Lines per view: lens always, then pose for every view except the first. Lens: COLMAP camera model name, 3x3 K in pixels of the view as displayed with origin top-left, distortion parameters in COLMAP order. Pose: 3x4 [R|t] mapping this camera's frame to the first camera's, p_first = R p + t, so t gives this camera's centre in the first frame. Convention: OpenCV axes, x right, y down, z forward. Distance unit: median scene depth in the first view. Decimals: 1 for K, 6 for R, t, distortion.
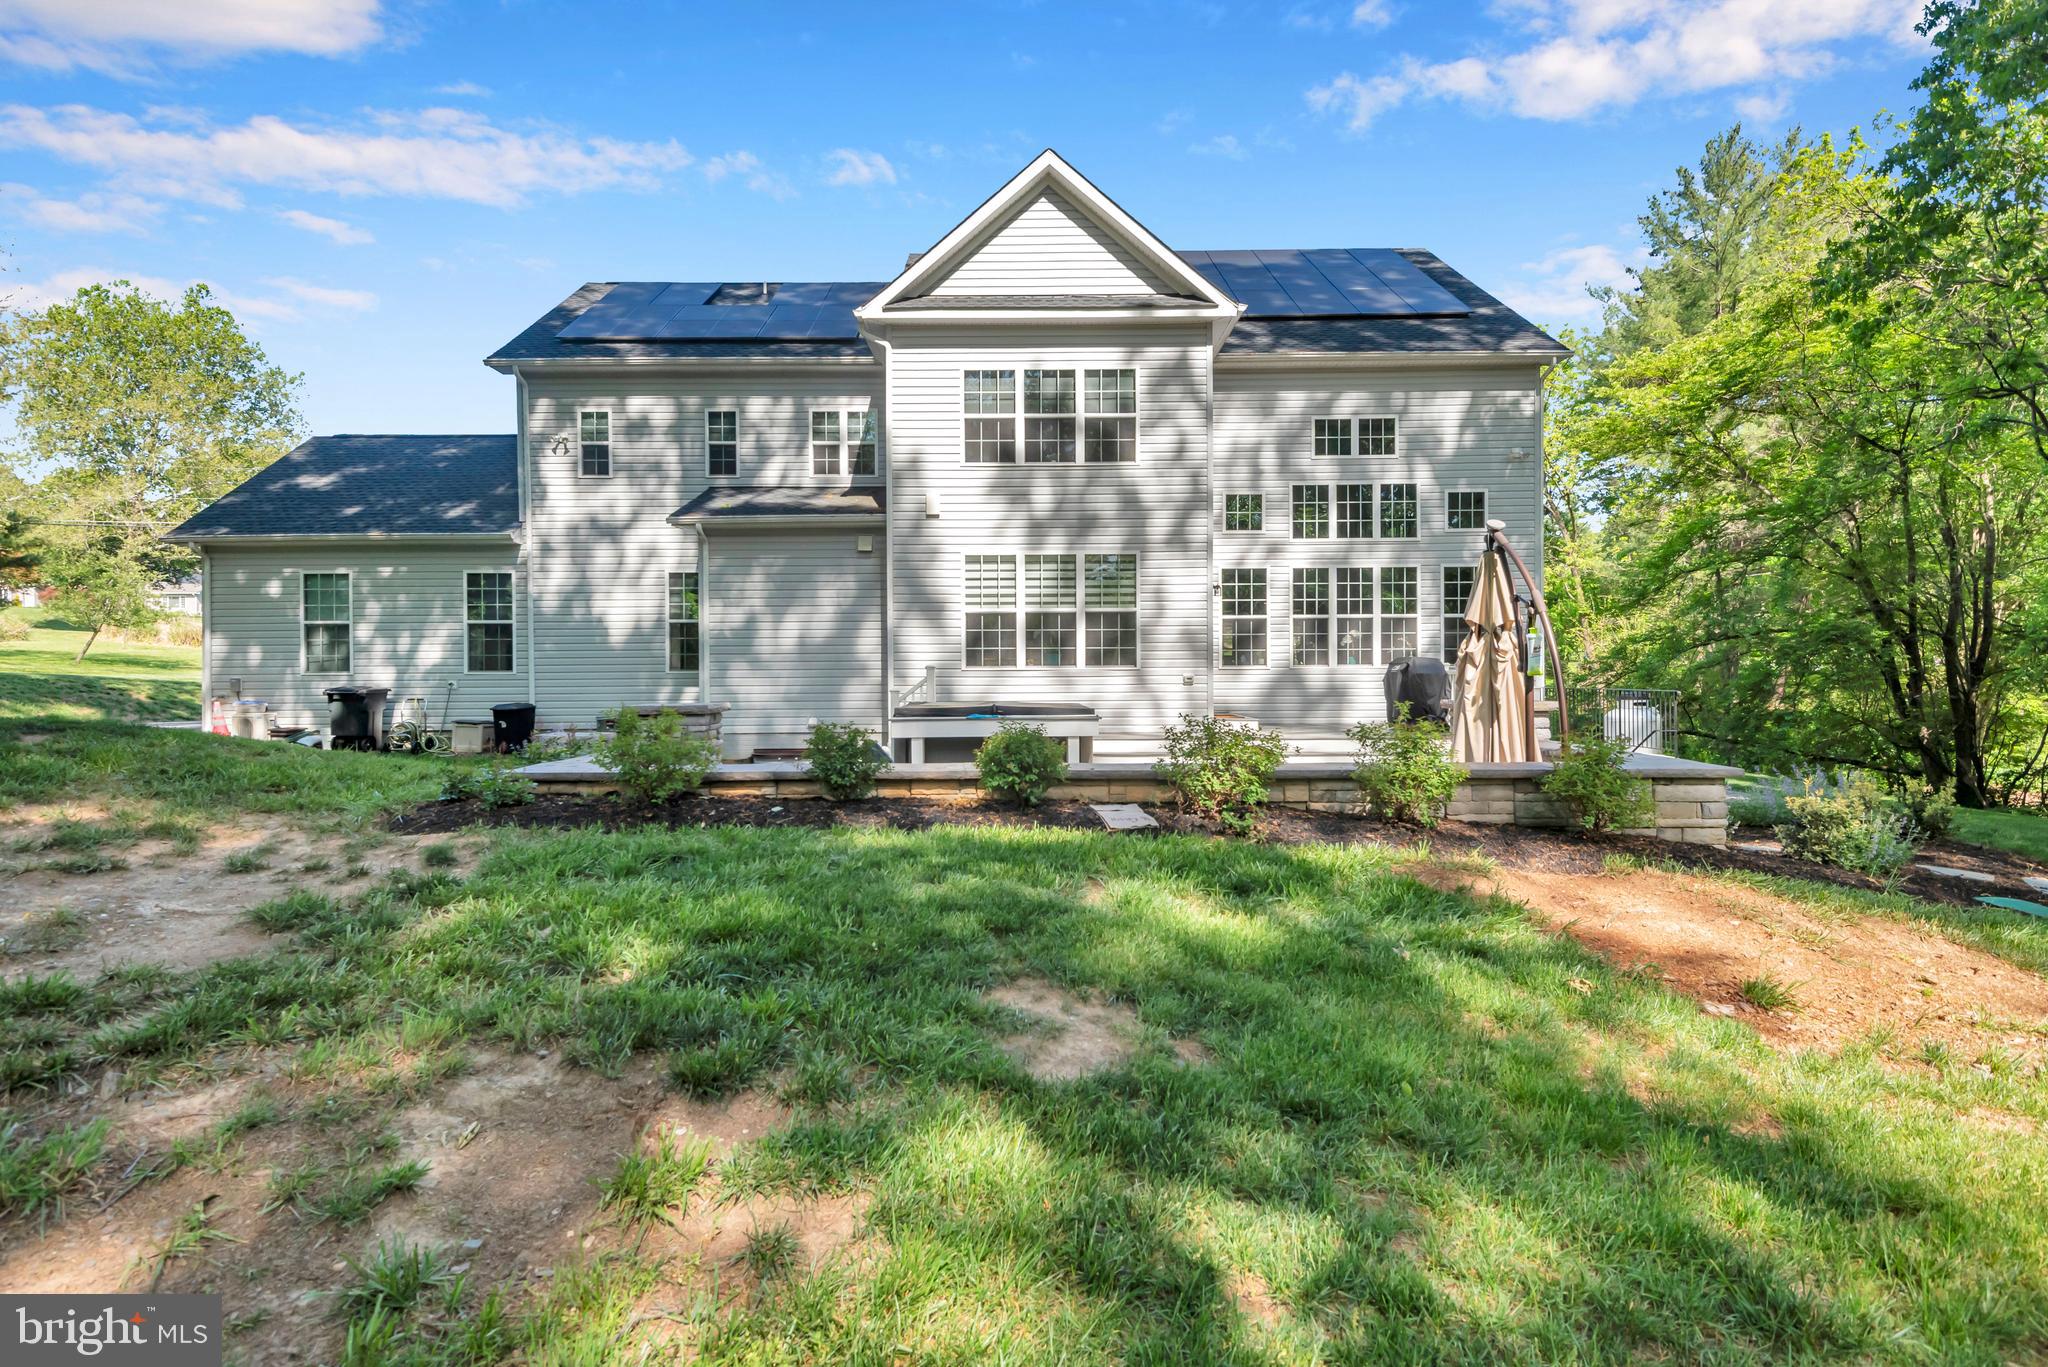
lens RADIAL K [[1081.0, 0, 1027.2], [0, 1081.0, 671.5], [0, 0, 1]] dist [0.042926, -0.023683]
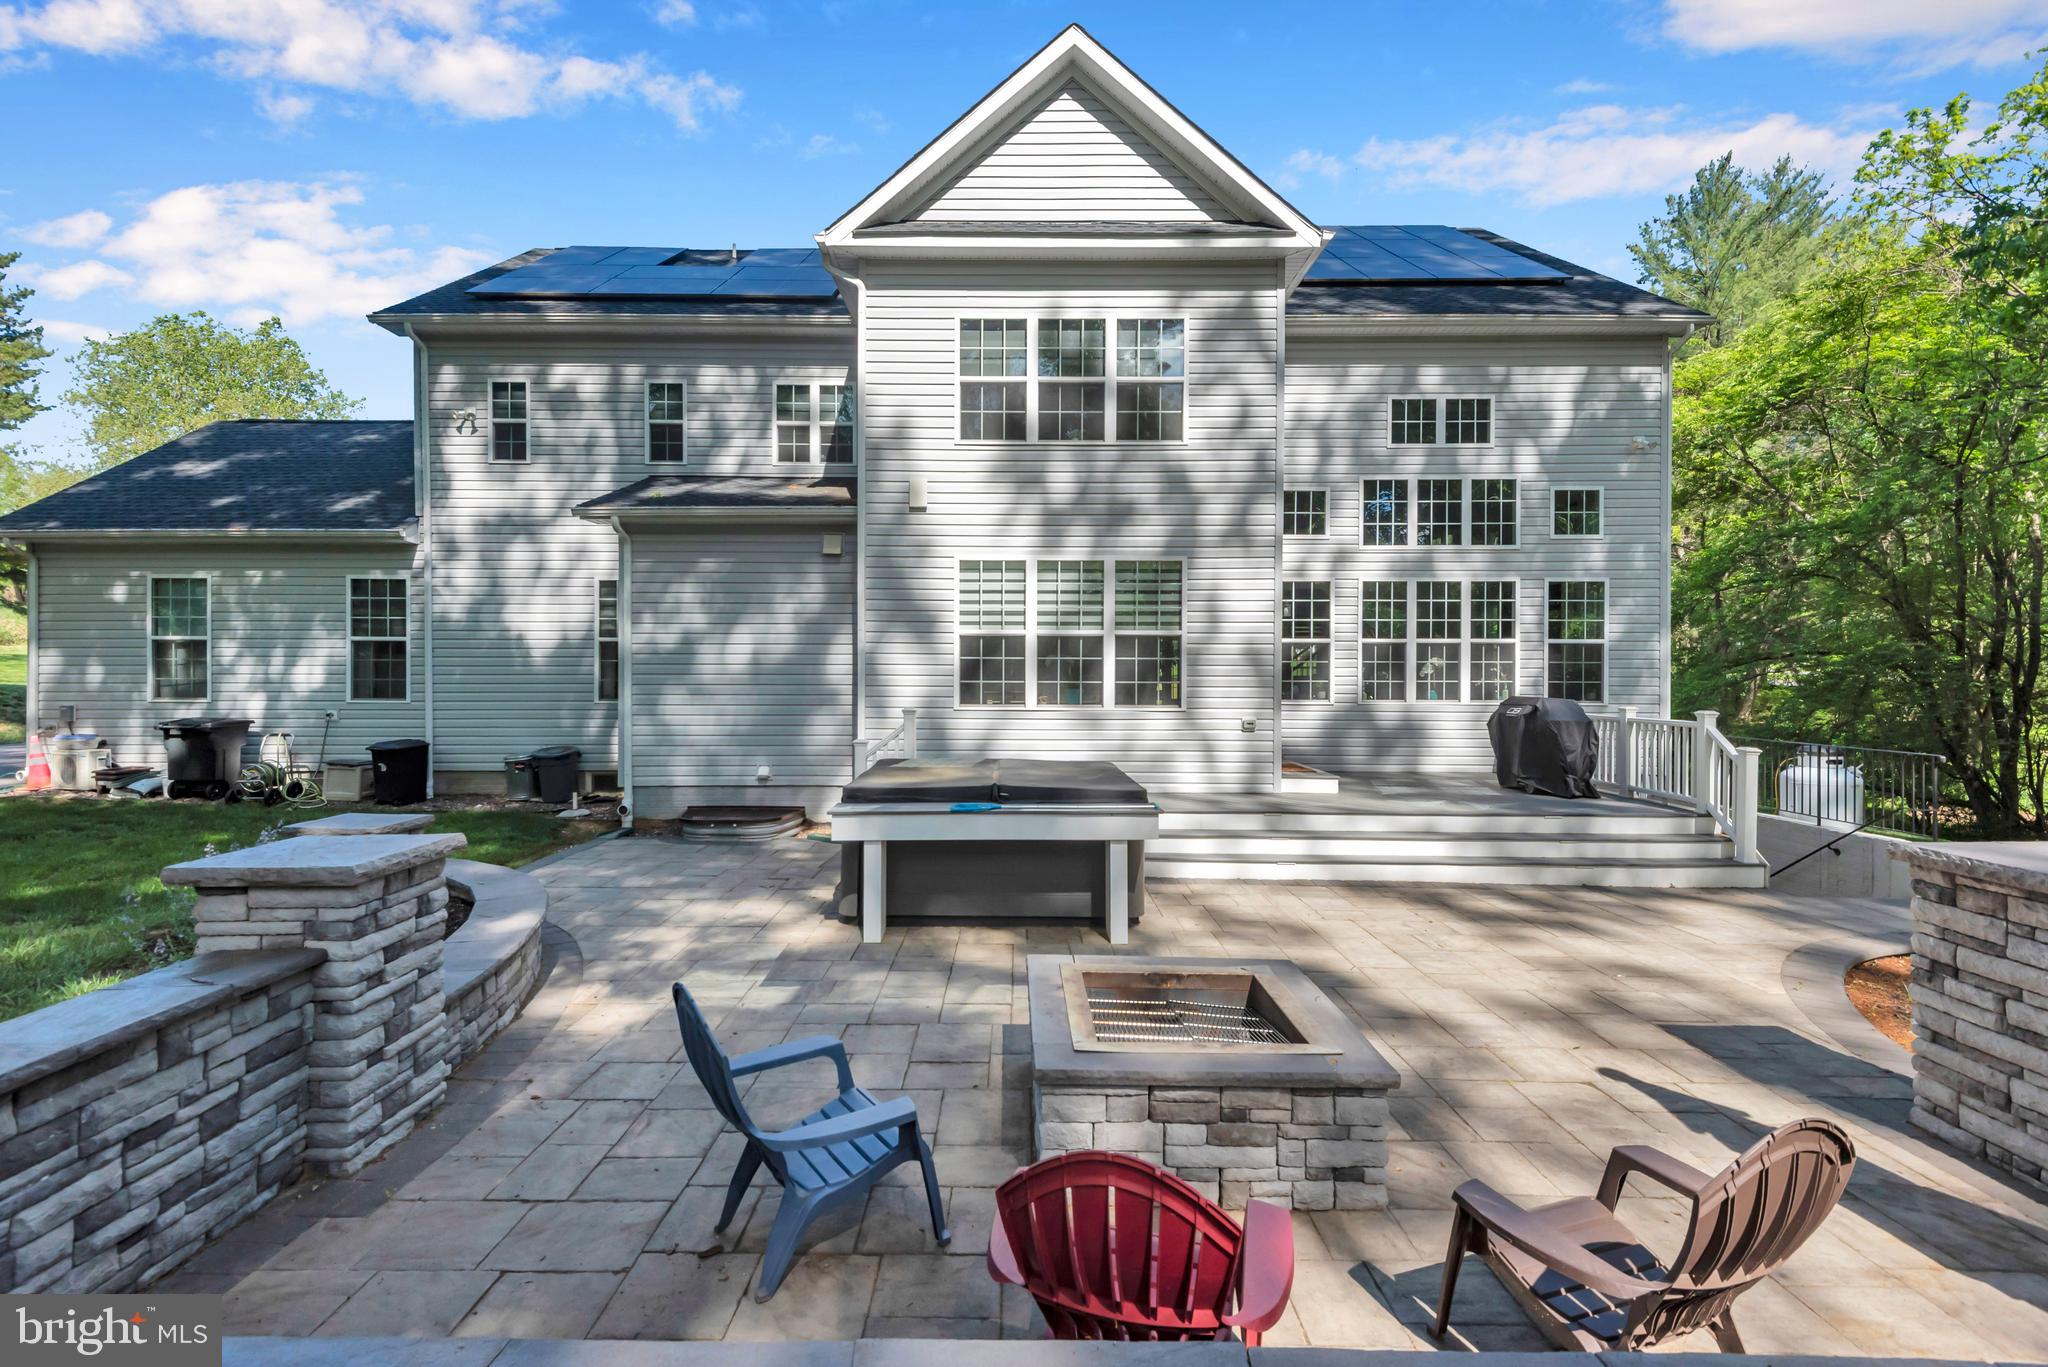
lens RADIAL K [[947.1, 0, 1024.0], [0, 947.1, 683.5], [0, 0, 1]] dist [0.019516, -0.000251]
pose [[0.999955, 0.009081, -0.002569, -0.008002], [-0.009053, 0.999899, 0.010957, -0.024224], [0.002668, -0.010934, 0.999937, 0.285915]]
